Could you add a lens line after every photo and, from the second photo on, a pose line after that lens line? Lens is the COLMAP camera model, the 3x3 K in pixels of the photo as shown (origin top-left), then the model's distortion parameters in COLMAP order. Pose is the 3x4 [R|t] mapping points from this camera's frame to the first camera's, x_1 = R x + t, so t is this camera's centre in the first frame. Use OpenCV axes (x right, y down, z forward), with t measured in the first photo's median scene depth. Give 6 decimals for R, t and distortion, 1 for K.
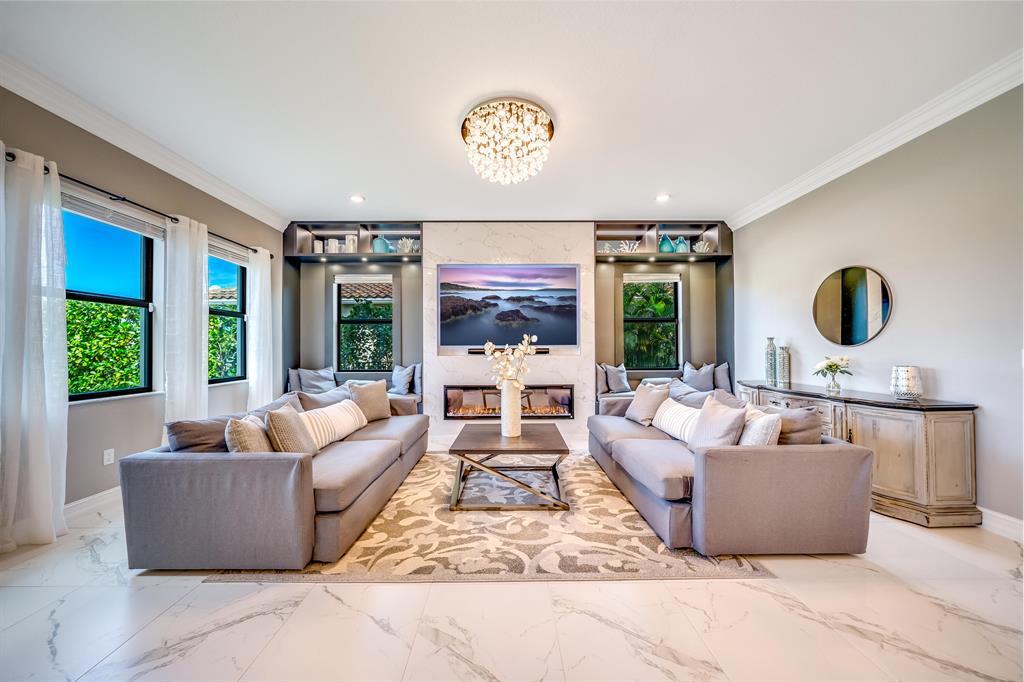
lens RADIAL K [[351.4, 0, 509.3], [0, 351.4, 351.5], [0, 0, 1]] dist [0.002241, 0.000577]
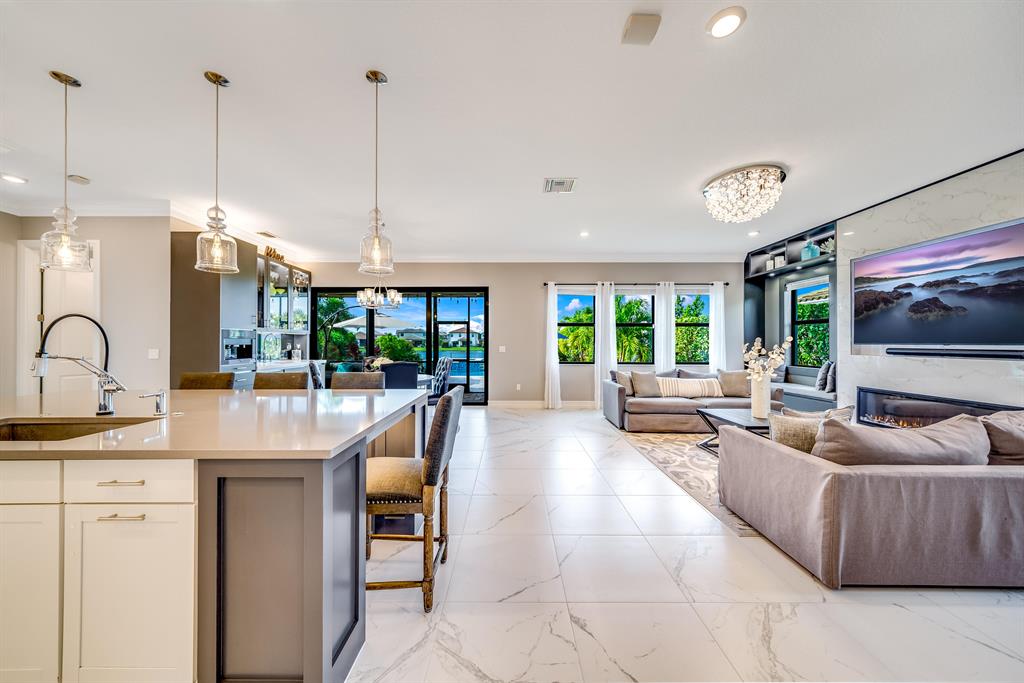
lens RADIAL K [[351.4, 0, 513.5], [0, 351.4, 341.4], [0, 0, 1]] dist [0.002241, 0.000577]
pose [[0.001356, 0.001283, -0.999998, 0.786848], [-0.018880, 0.999821, 0.001258, -0.006941], [0.999821, 0.018878, 0.001380, 0.081059]]
